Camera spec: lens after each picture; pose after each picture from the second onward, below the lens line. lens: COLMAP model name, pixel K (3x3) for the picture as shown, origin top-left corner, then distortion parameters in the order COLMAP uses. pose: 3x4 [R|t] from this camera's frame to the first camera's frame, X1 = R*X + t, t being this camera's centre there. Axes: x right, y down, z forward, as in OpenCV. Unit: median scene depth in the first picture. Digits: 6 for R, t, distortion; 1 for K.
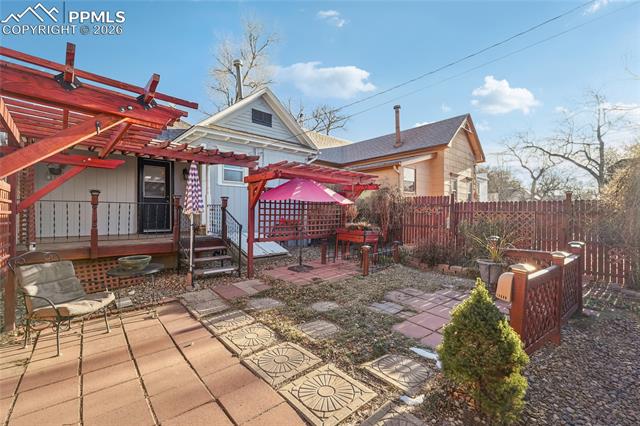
lens RADIAL K [[275.2, 0, 321.4], [0, 275.2, 213.9], [0, 0, 1]] dist [-0.004974, 0.002841]
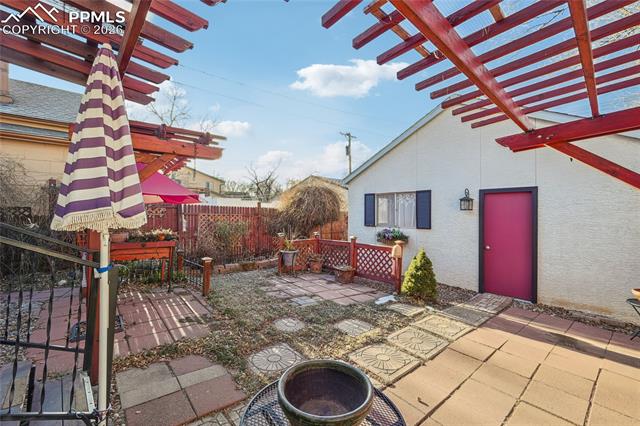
lens RADIAL K [[275.2, 0, 321.3], [0, 275.2, 212.8], [0, 0, 1]] dist [-0.004974, 0.002841]
pose [[0.011900, 0.004804, 0.999918, -1.007746], [-0.005041, 0.999976, -0.004744, -0.018215], [-0.999916, -0.004984, 0.011924, 1.041182]]
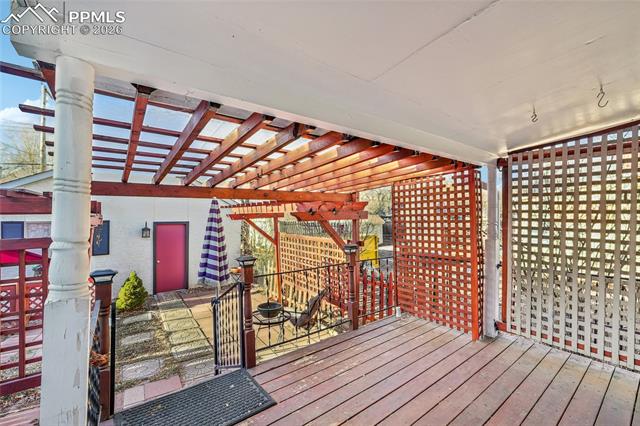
lens RADIAL K [[275.2, 0, 320.3], [0, 275.2, 211.5], [0, 0, 1]] dist [-0.004974, 0.002841]
pose [[-0.993049, 0.007481, 0.117462, -1.045538], [0.006255, 0.999922, -0.010804, -0.205267], [-0.117534, -0.009995, -0.993019, 2.155463]]
